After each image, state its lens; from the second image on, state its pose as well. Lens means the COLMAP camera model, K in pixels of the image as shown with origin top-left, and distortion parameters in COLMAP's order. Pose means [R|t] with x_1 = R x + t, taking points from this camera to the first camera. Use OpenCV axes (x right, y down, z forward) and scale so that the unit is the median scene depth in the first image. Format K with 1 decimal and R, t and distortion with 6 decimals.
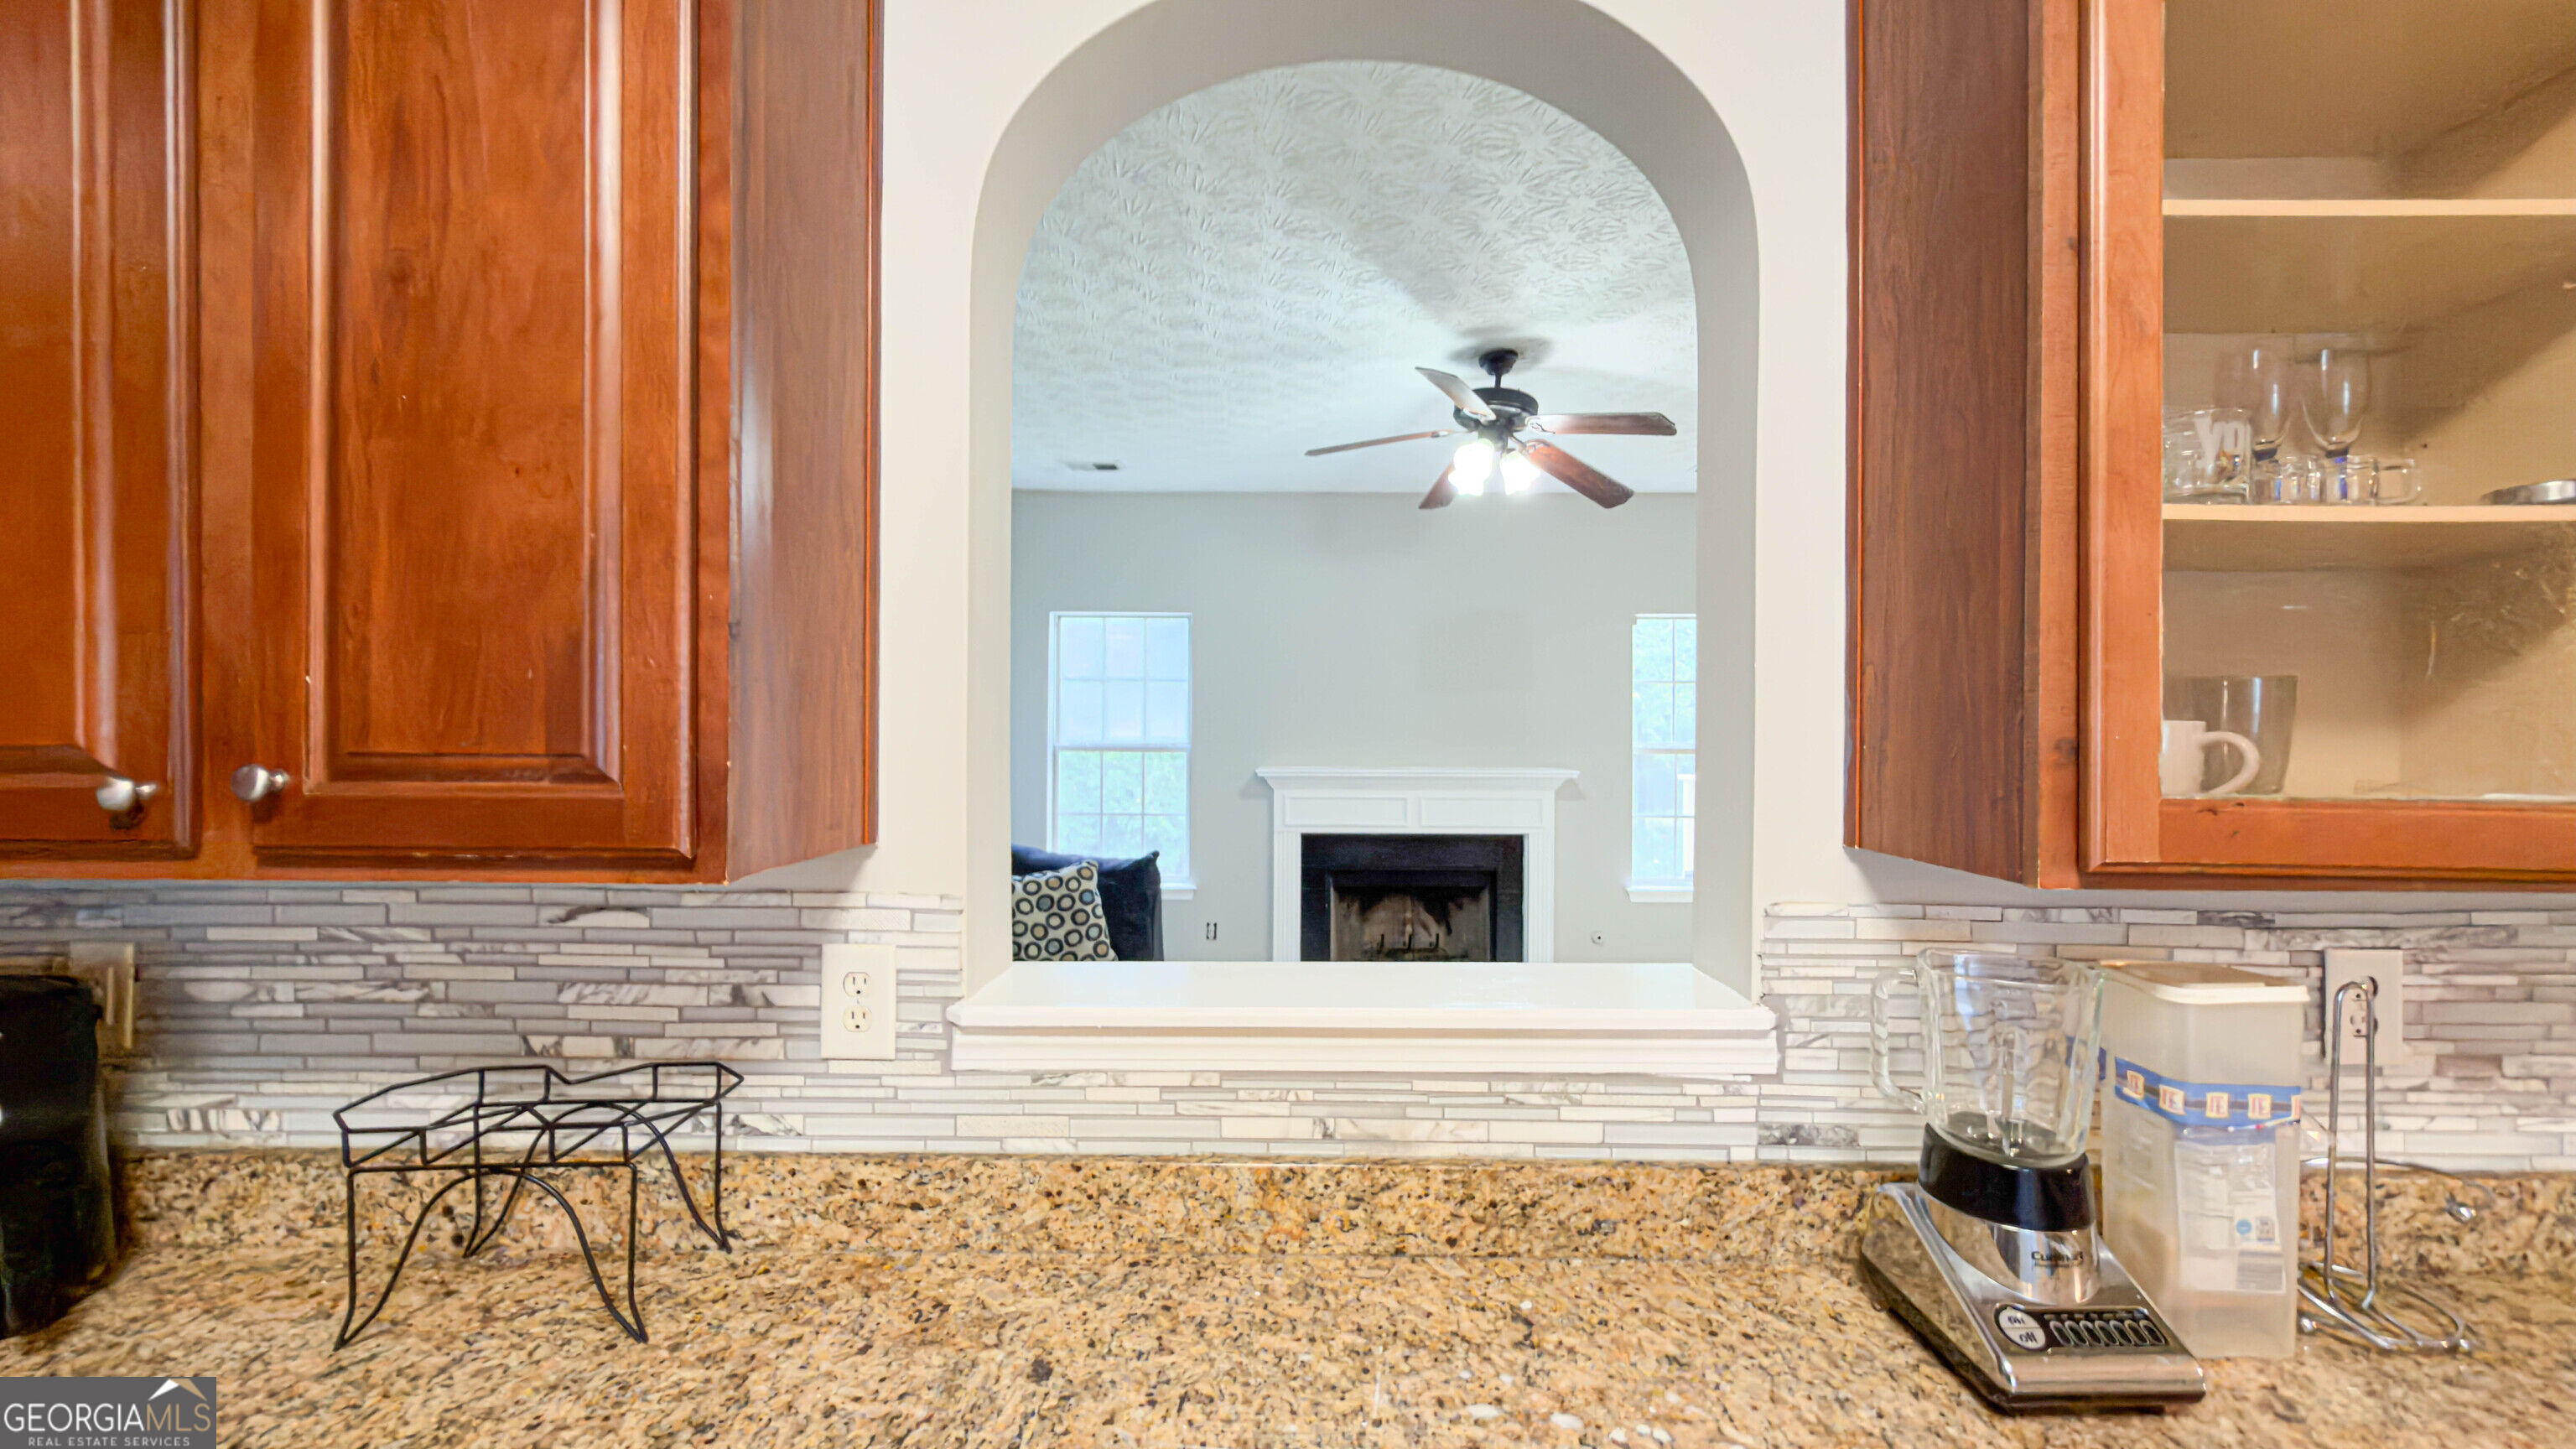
lens RADIAL K [[1027.7, 0, 1262.2], [0, 1027.7, 720.8], [0, 0, 1]] dist [0.001600, 0.000173]
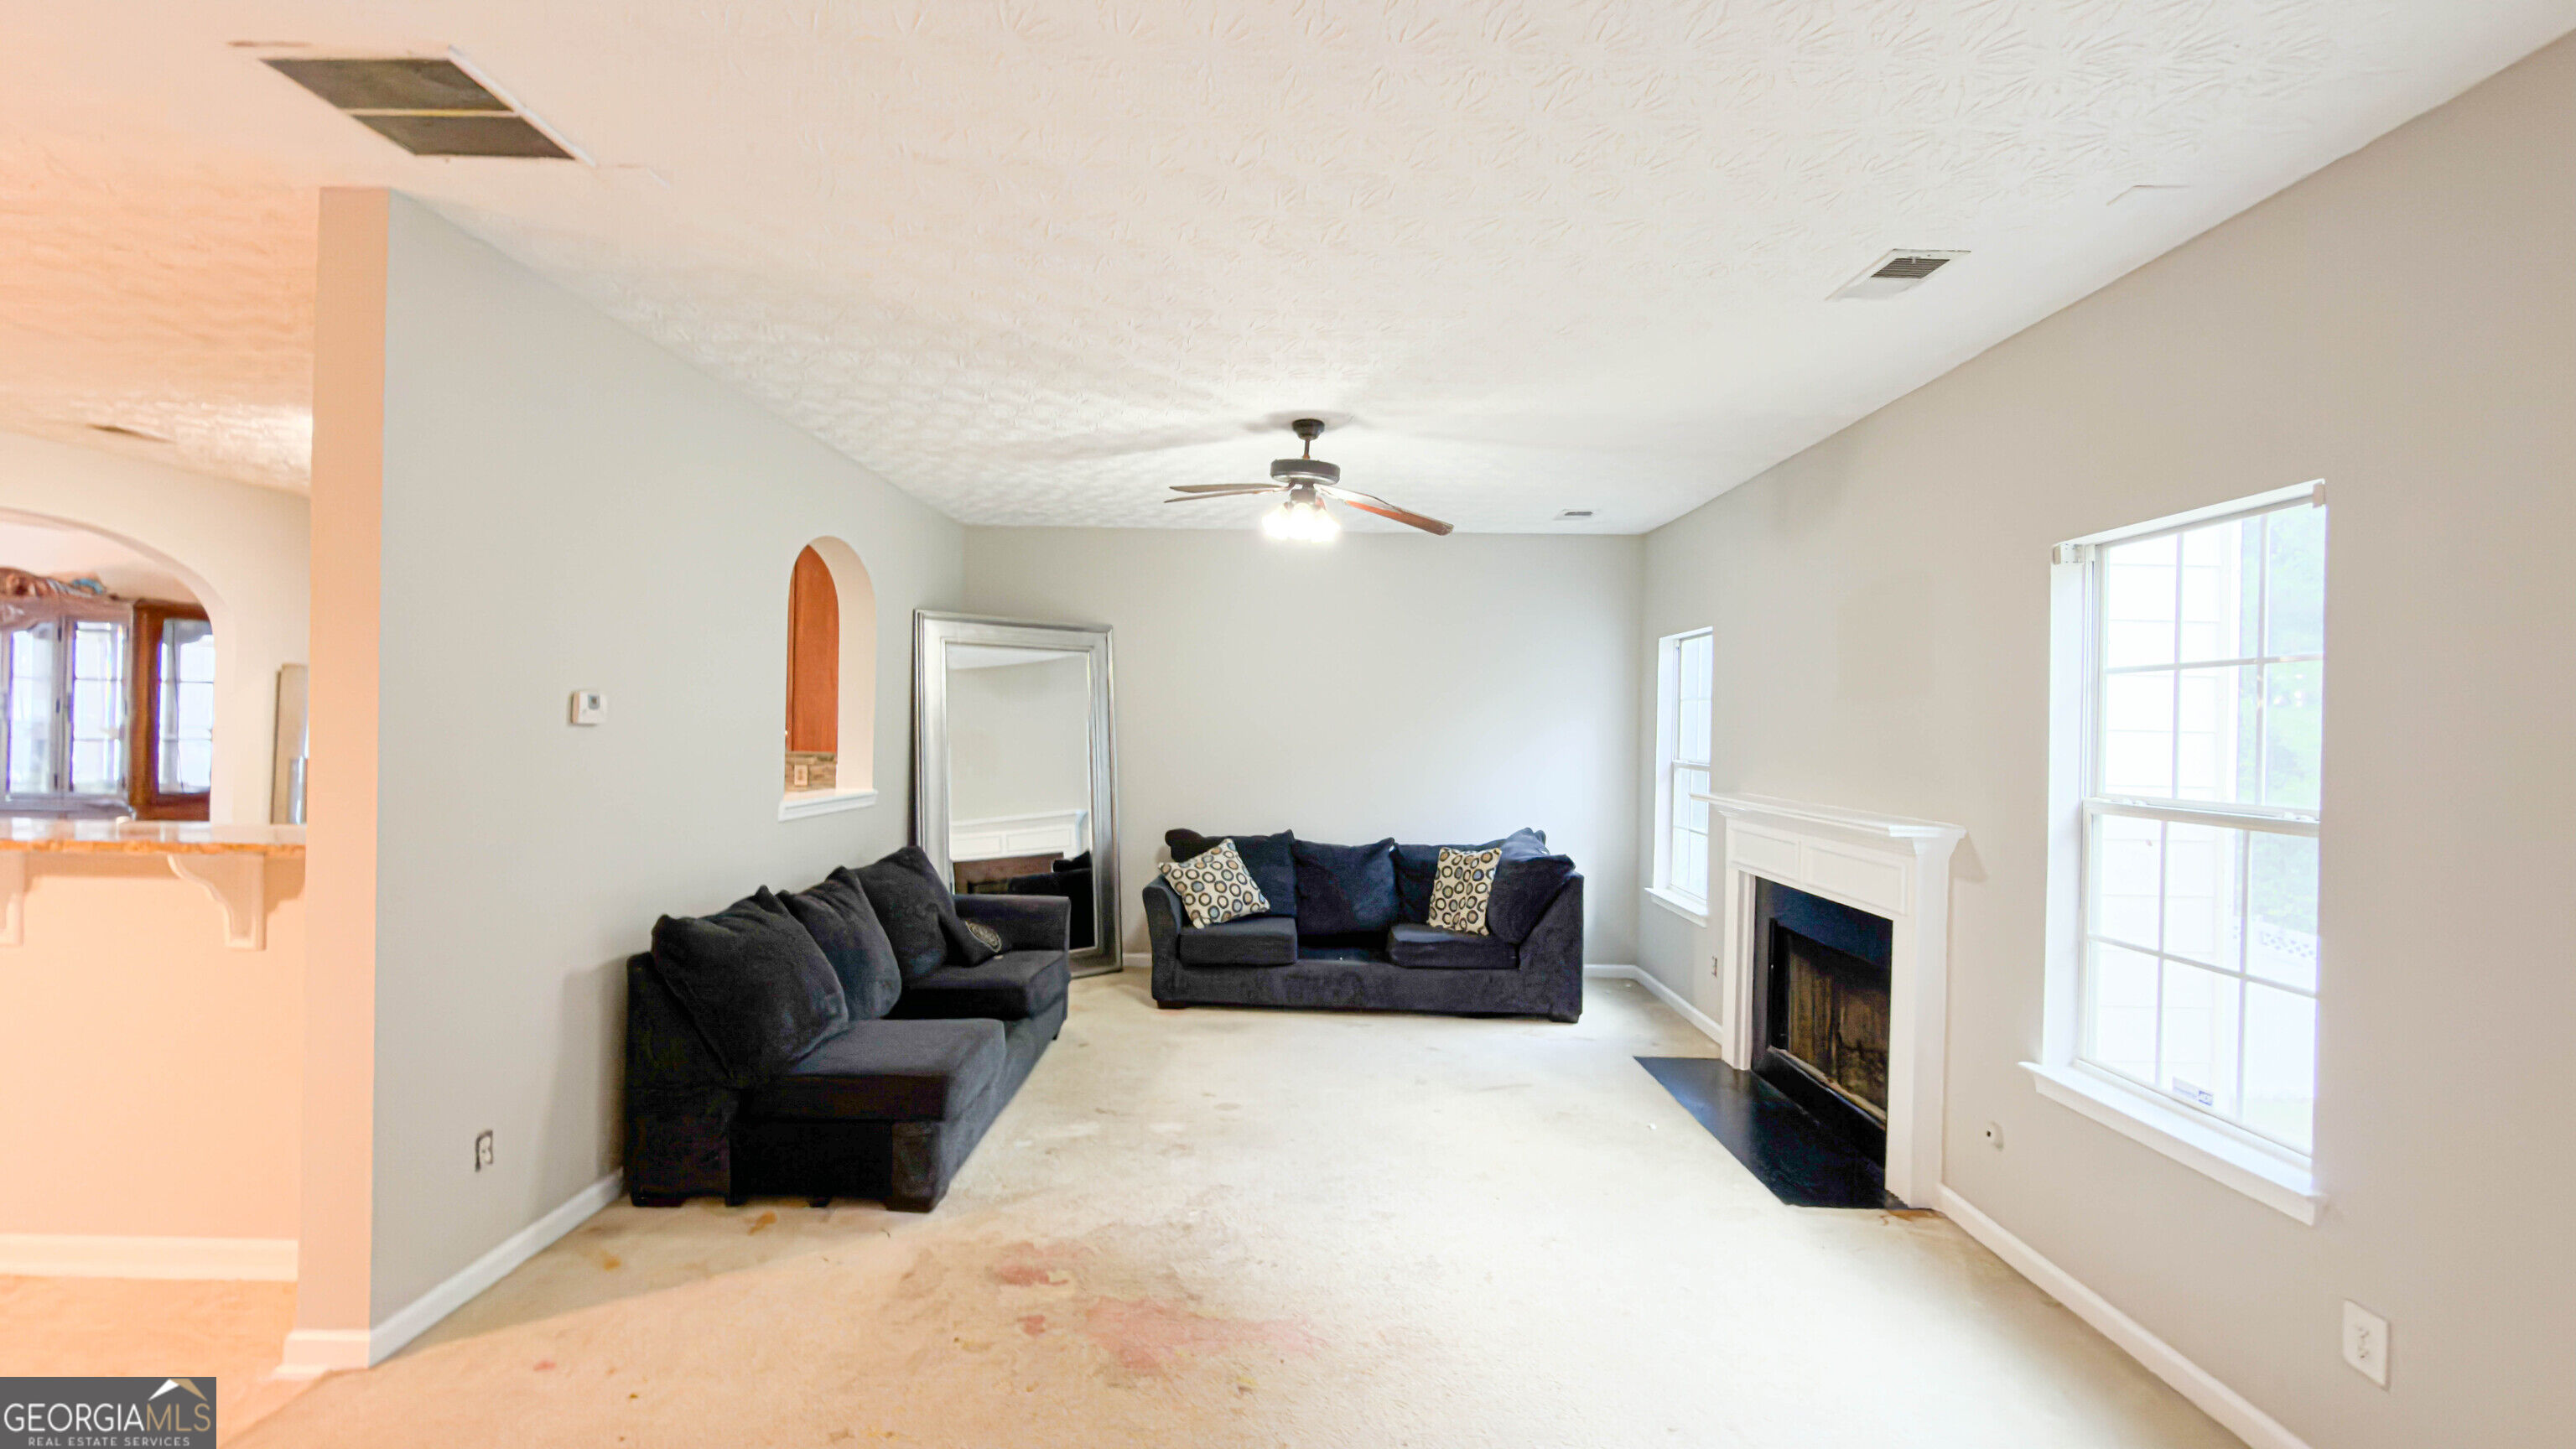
lens RADIAL K [[1027.7, 0, 1290.1], [0, 1027.7, 728.5], [0, 0, 1]] dist [0.001600, 0.000173]
pose [[0.024840, 0.002615, -0.999688, 0.881185], [-0.021669, 0.999763, 0.002076, -0.004395], [0.999457, 0.021610, 0.024890, 0.599370]]
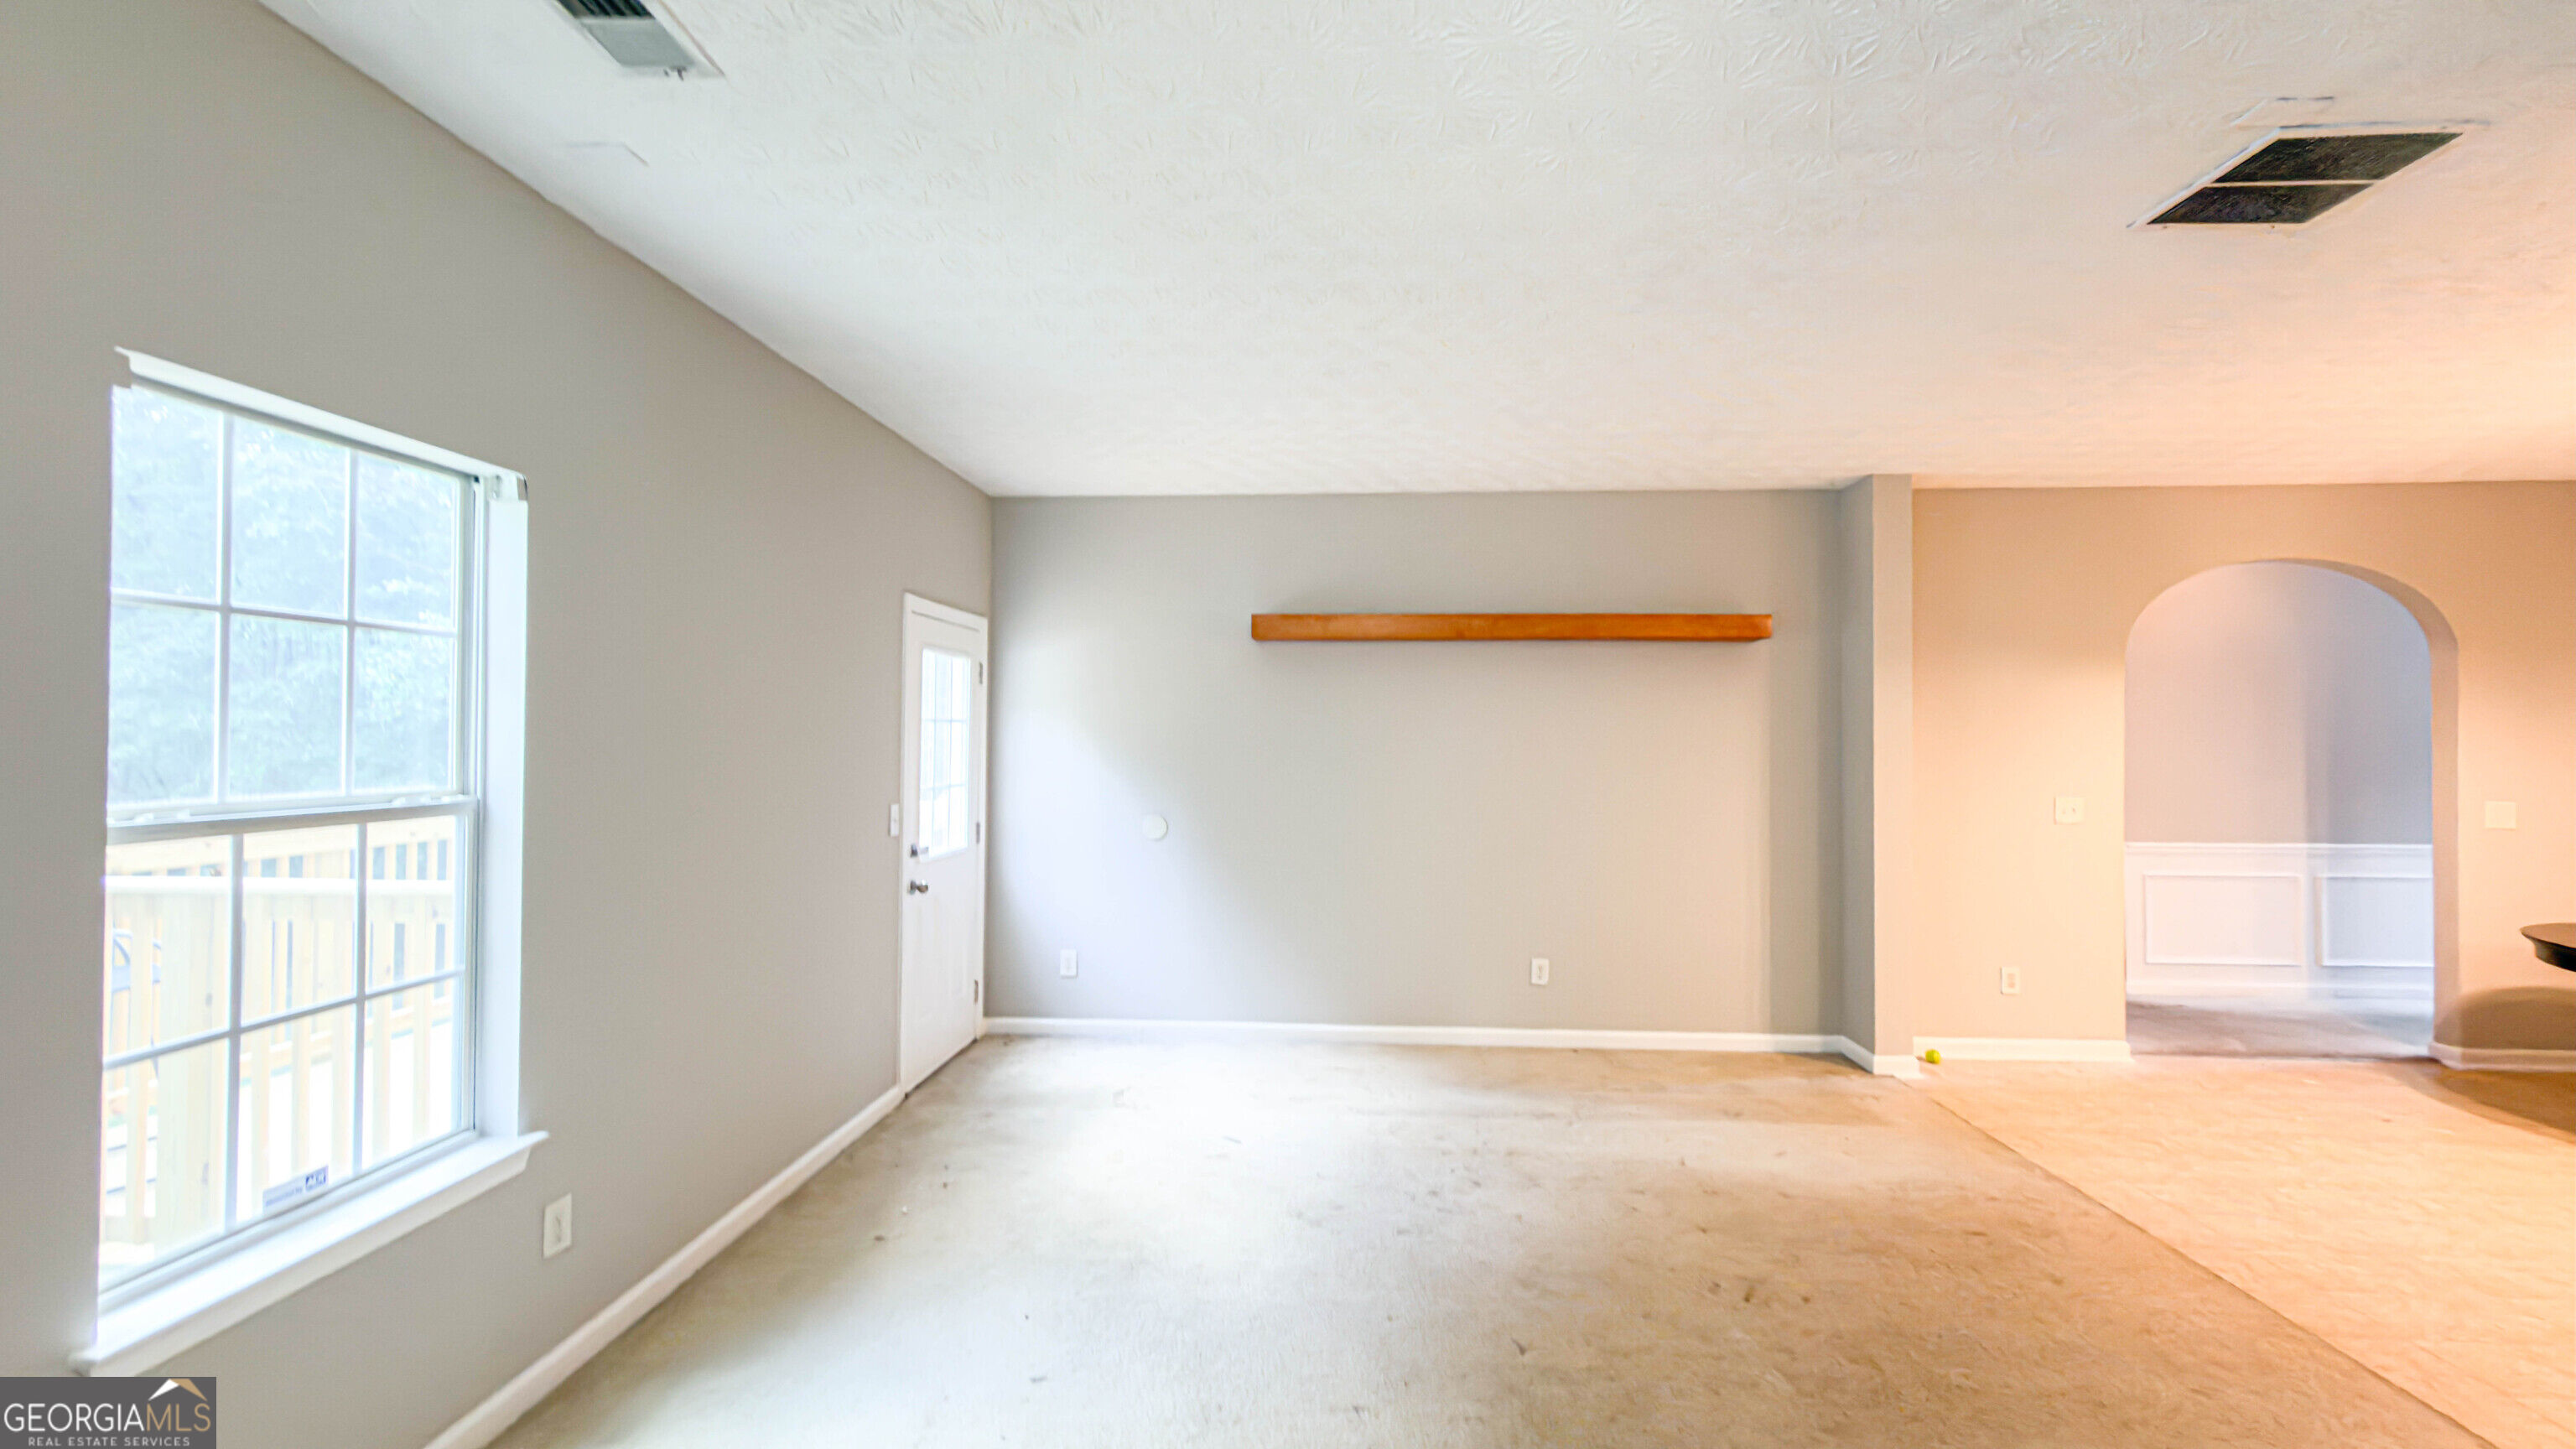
lens RADIAL K [[1027.7, 0, 1290.7], [0, 1027.7, 721.1], [0, 0, 1]] dist [0.001600, 0.000173]
pose [[0.019415, 0.015977, 0.999684, 0.087960], [-0.002096, 0.999871, -0.015939, -0.001032], [-0.999809, -0.001786, 0.019446, 0.677835]]
